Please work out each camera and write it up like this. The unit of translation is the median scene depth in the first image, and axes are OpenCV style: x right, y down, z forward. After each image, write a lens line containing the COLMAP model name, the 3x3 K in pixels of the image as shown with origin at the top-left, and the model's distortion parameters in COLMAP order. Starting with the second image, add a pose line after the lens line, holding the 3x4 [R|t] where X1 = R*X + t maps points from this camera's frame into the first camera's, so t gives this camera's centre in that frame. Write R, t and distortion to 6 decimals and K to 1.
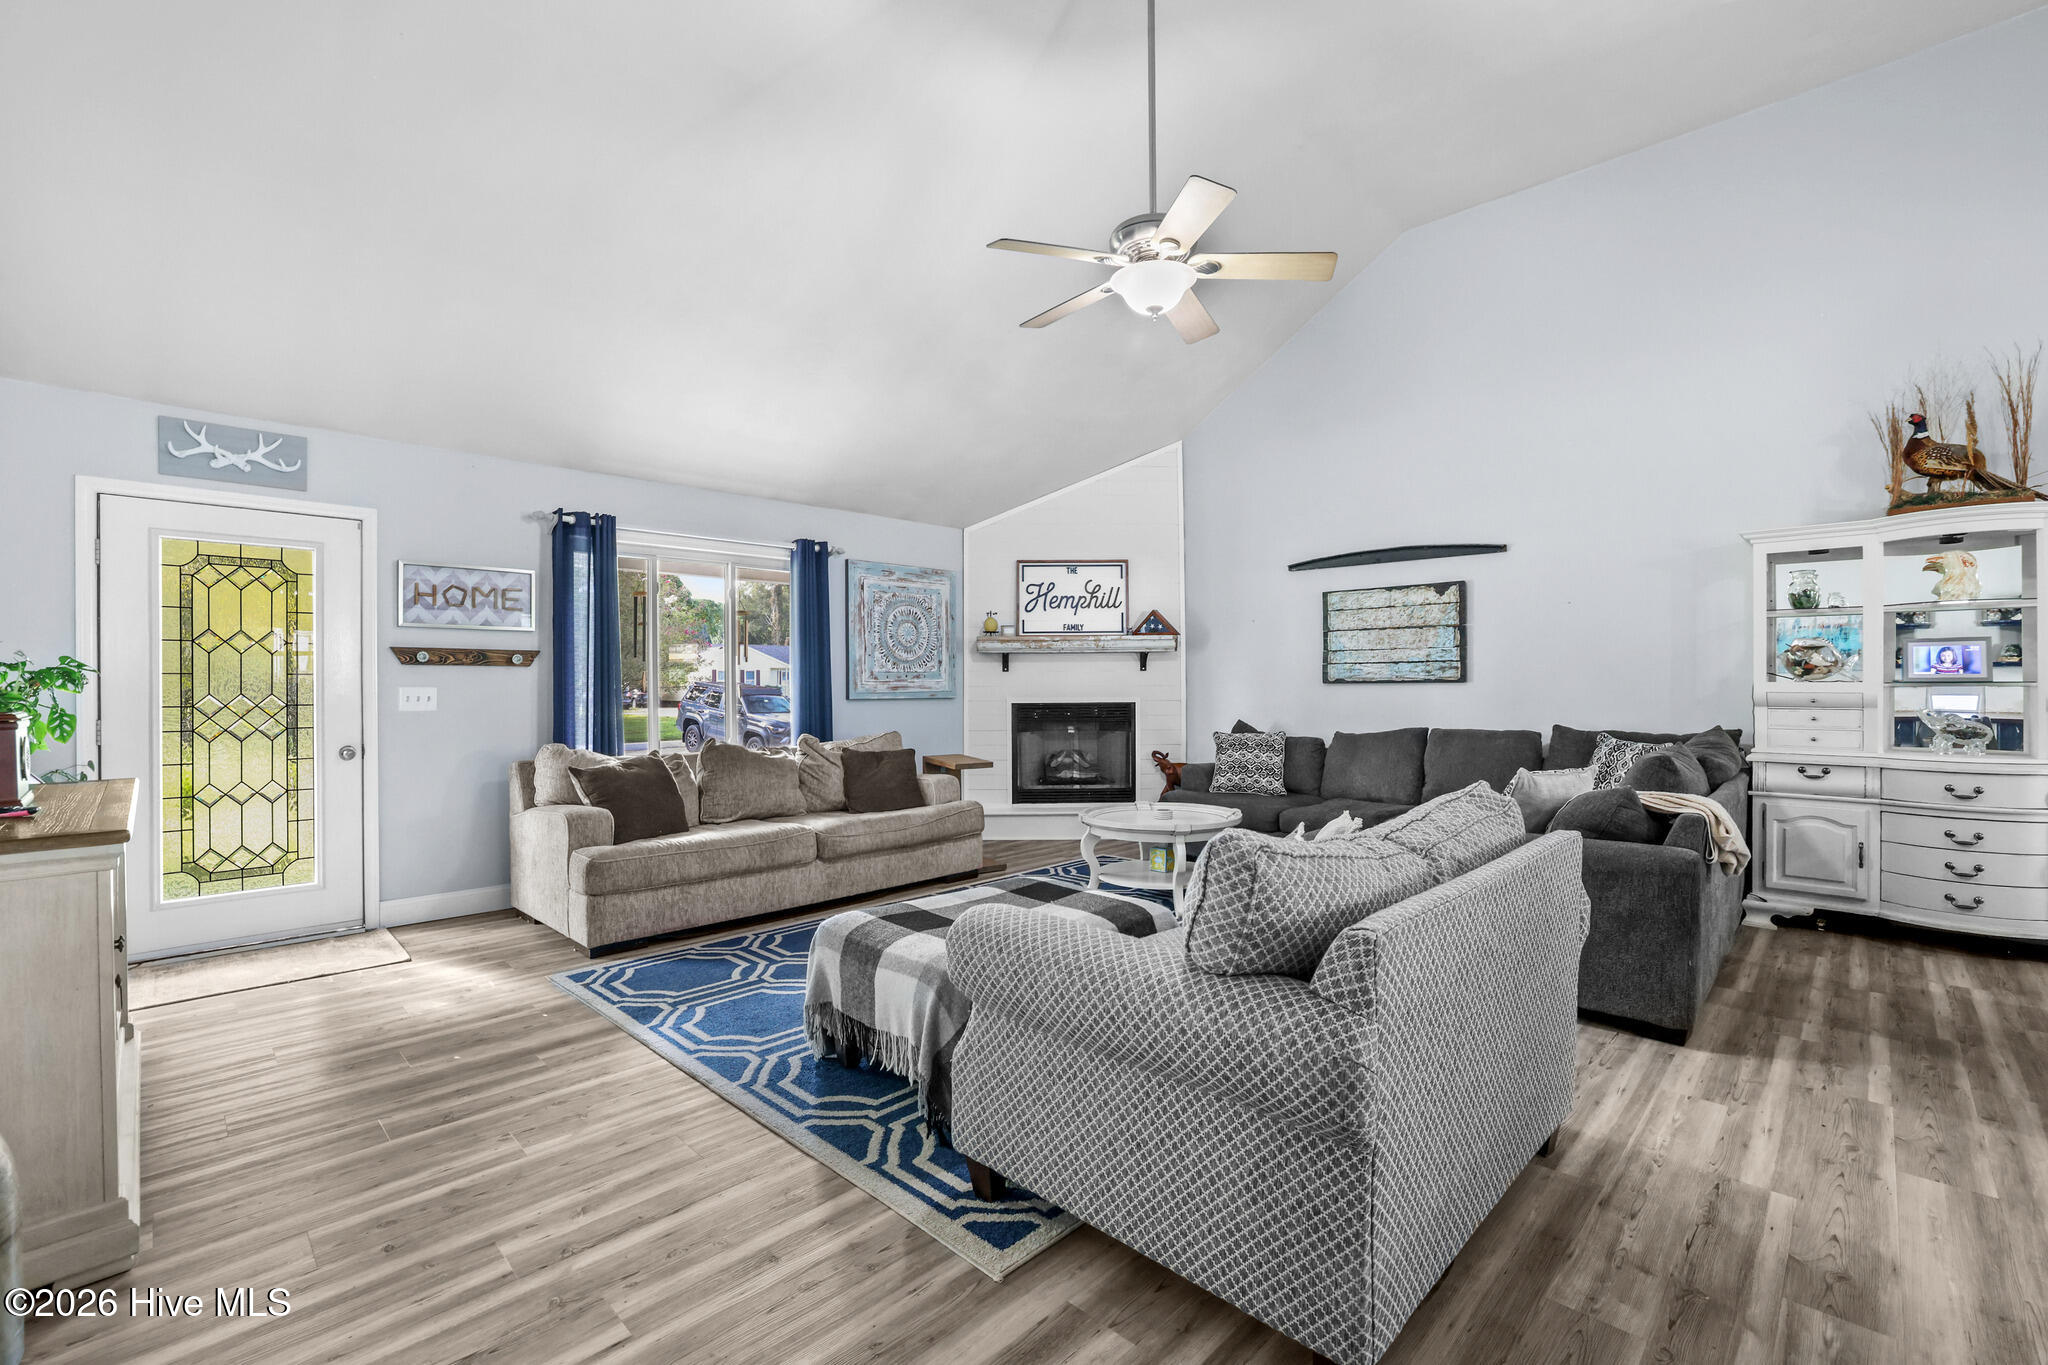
lens RADIAL K [[887.6, 0, 1043.4], [0, 887.6, 685.6], [0, 0, 1]] dist [-0.047367, 0.017819]
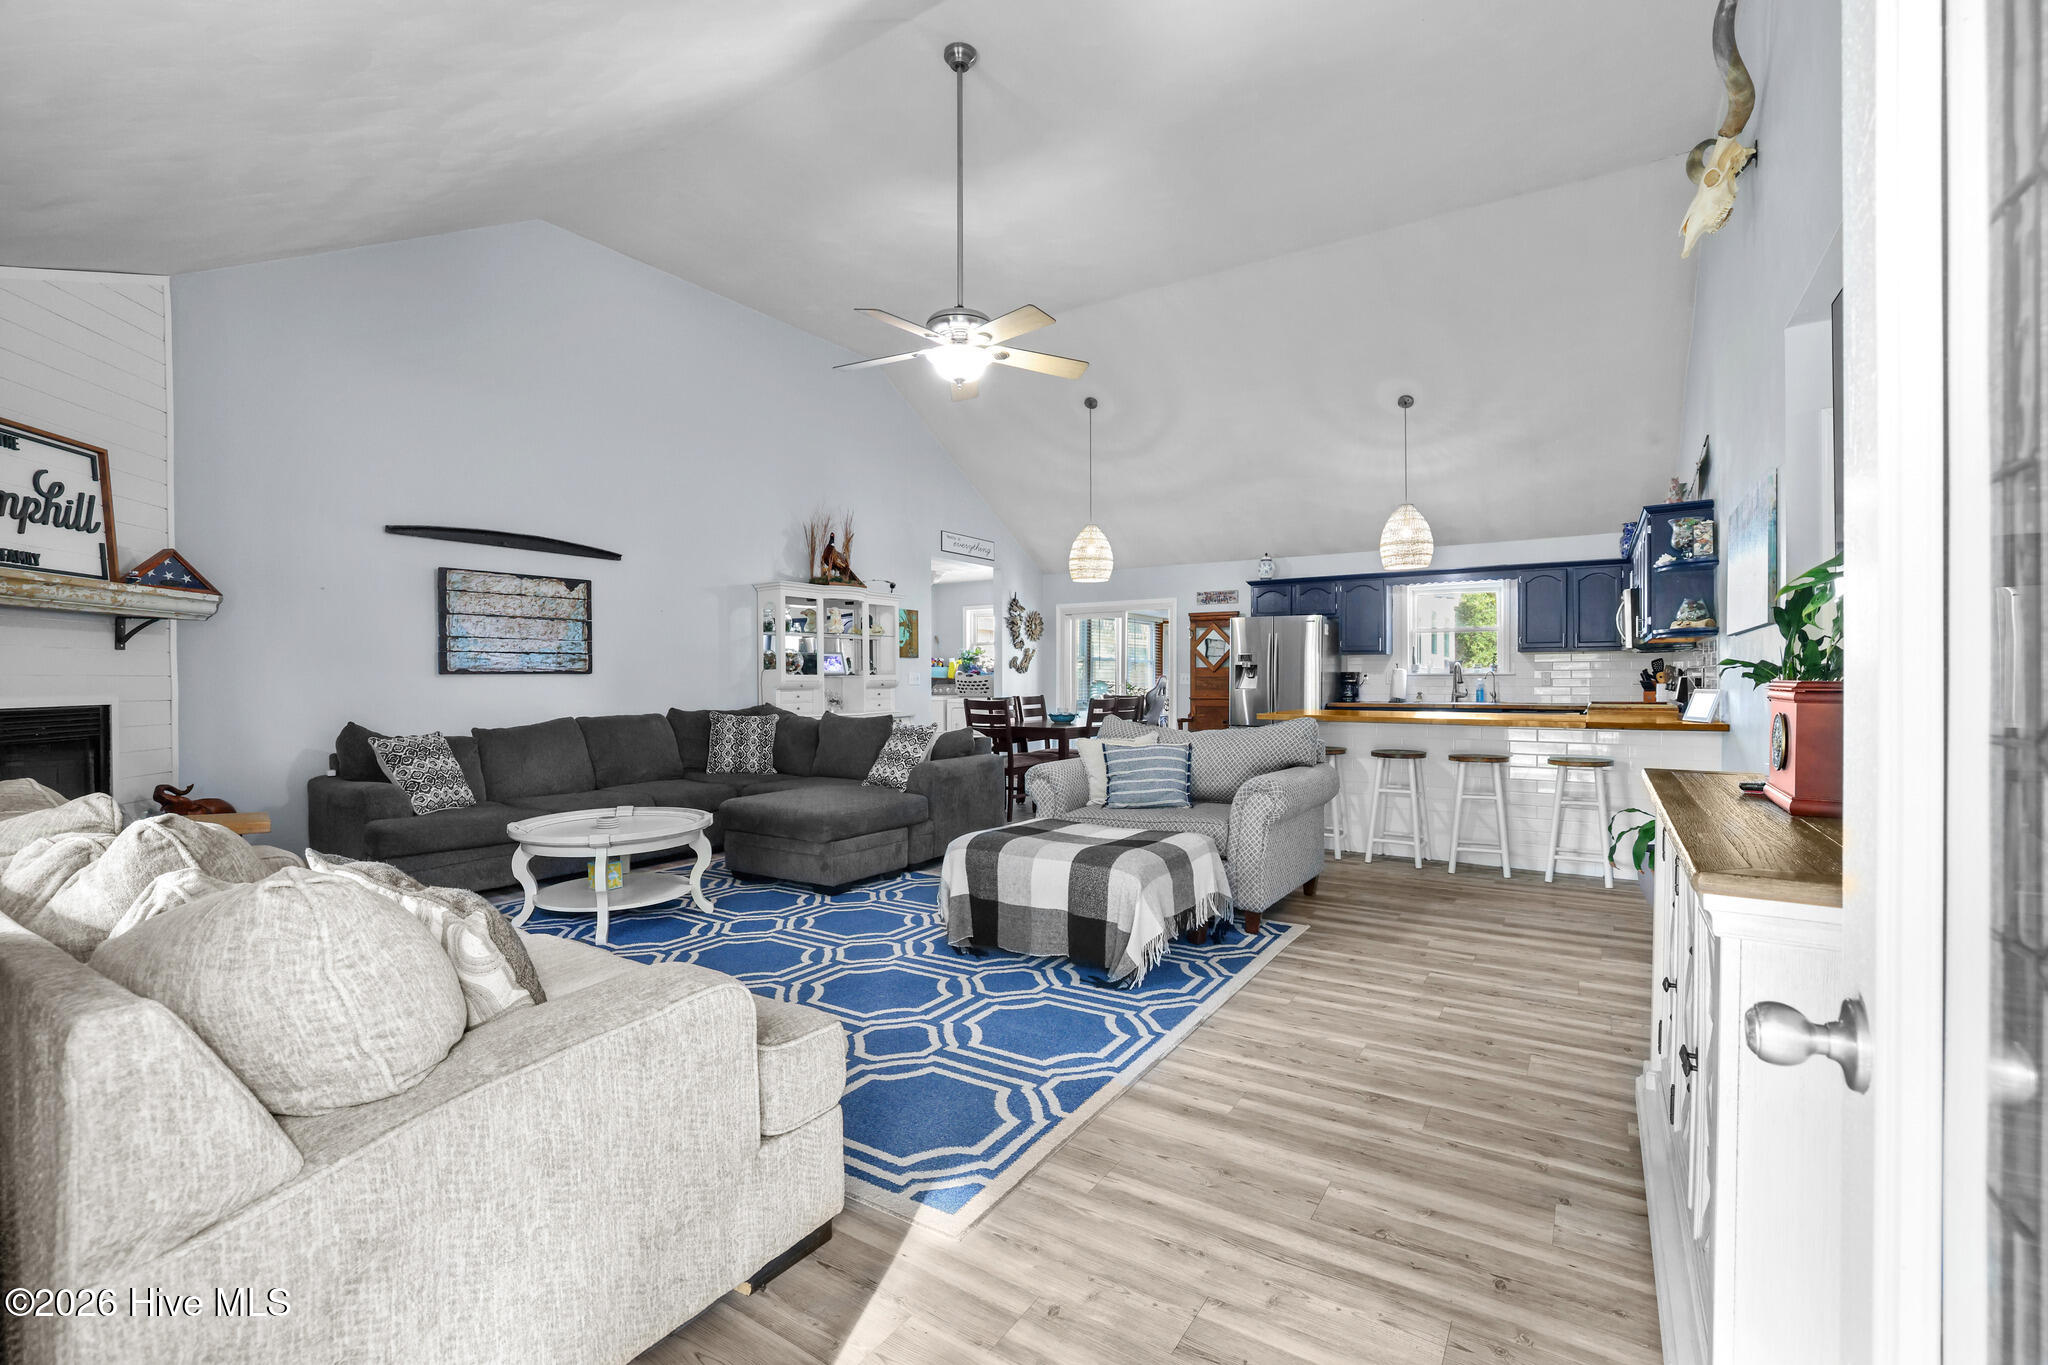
lens RADIAL K [[880.4, 0, 1020.5], [0, 880.4, 680.5], [0, 0, 1]] dist [-0.045673, 0.016550]
pose [[-0.179004, 0.003518, 0.983842, -0.818423], [0.007164, 0.999972, -0.002272, 0.013230], [-0.983822, 0.006642, -0.179024, 0.809612]]
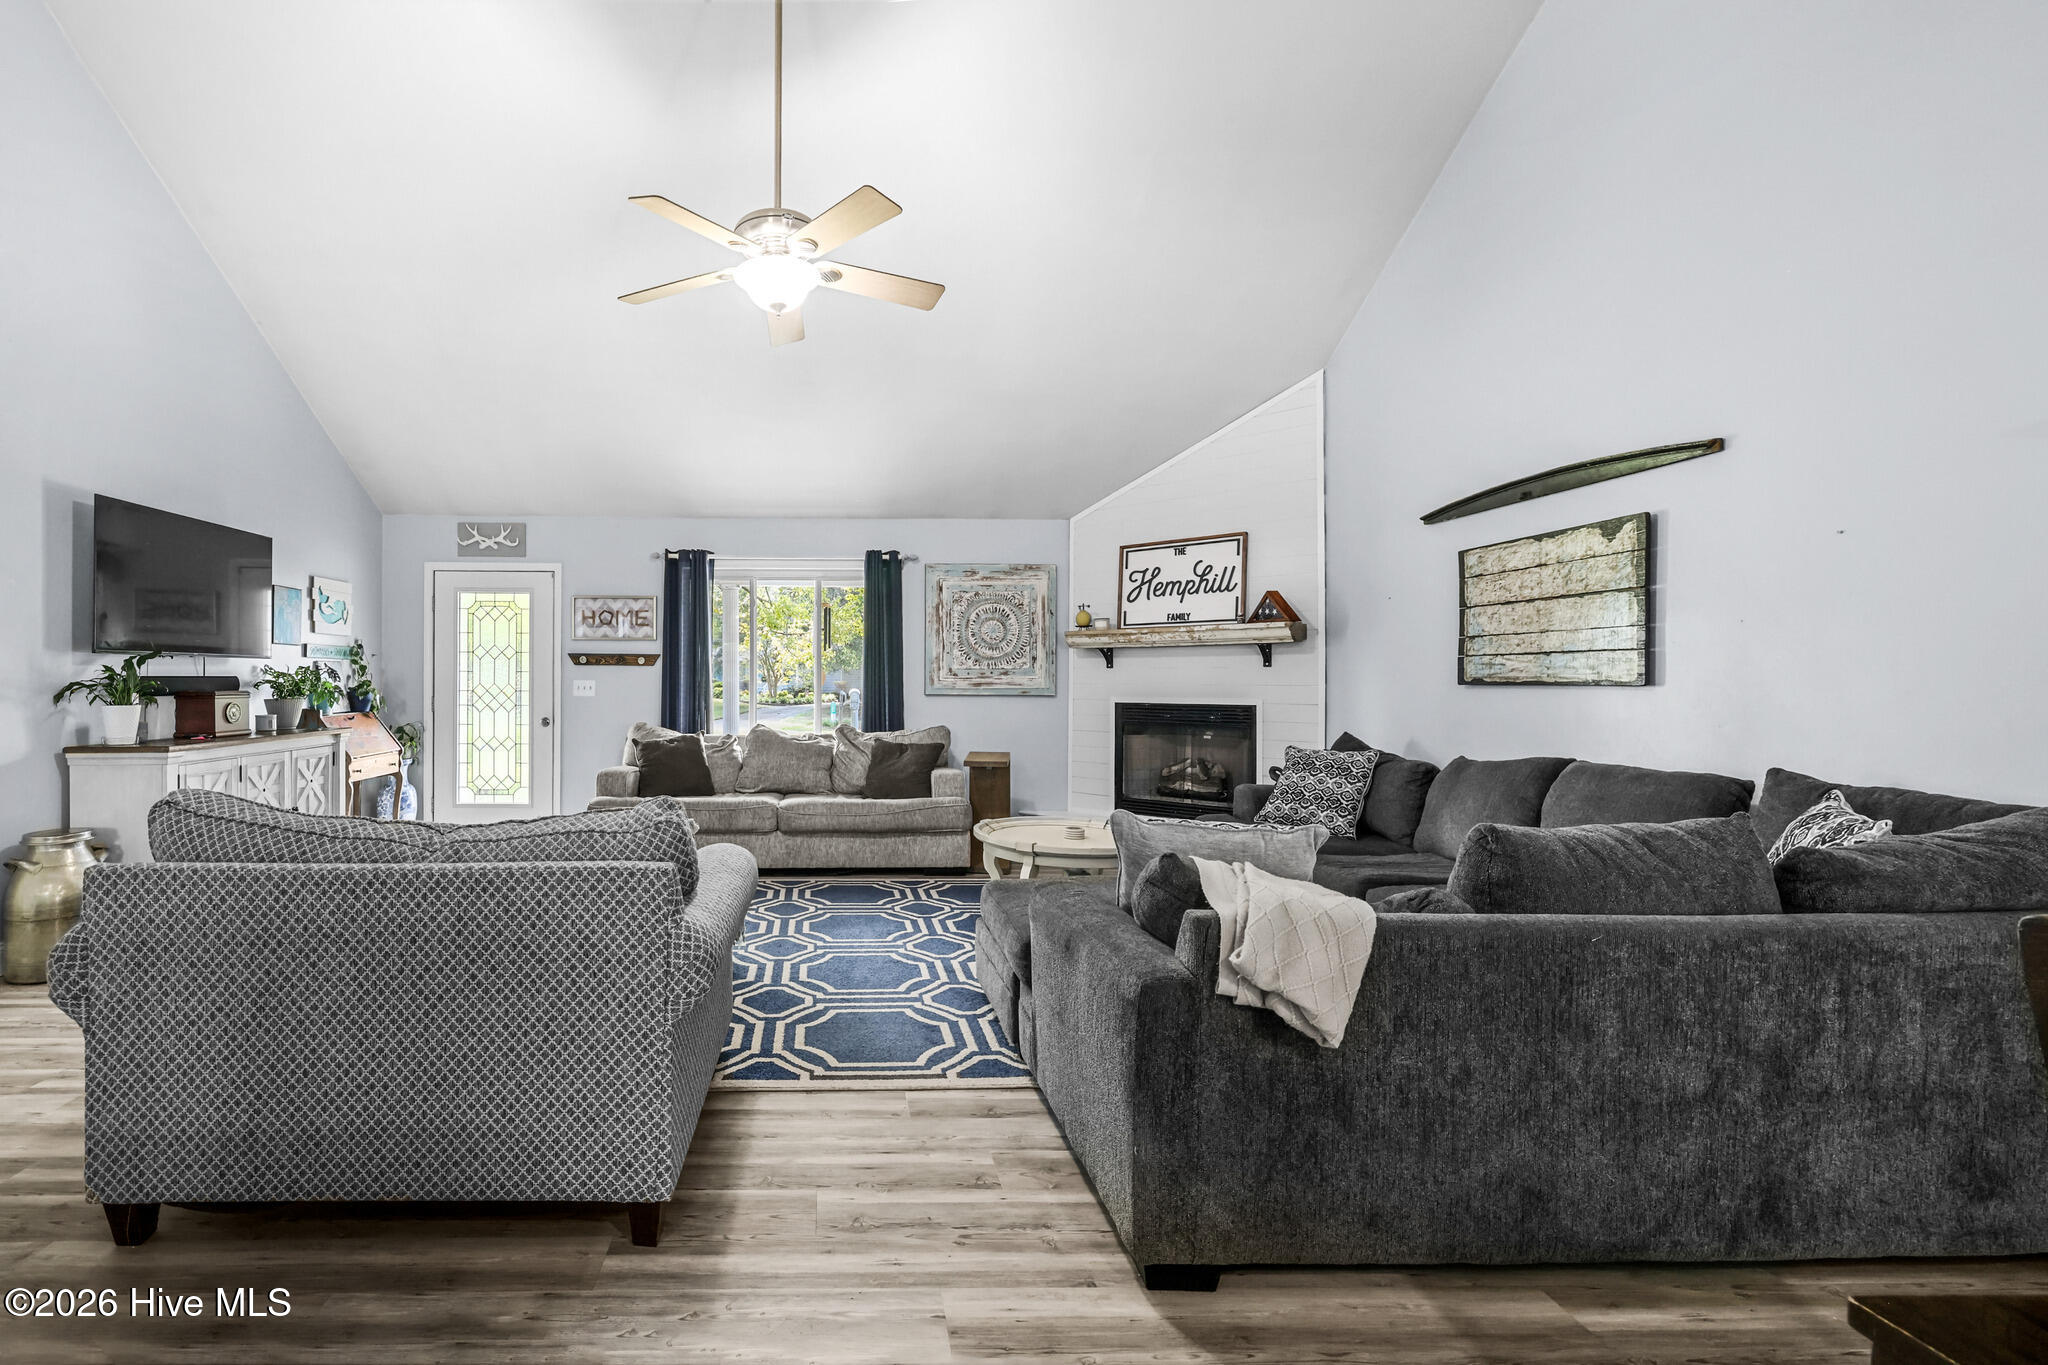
lens RADIAL K [[871.8, 0, 845.6], [0, 871.8, 679.4], [0, 0, 1]] dist [-0.001119, 0.000005]
pose [[0.703409, 0.006826, -0.710753, 0.625147], [-0.007840, 0.999968, 0.001844, -0.005564], [0.710742, 0.004275, 0.703439, 0.256992]]
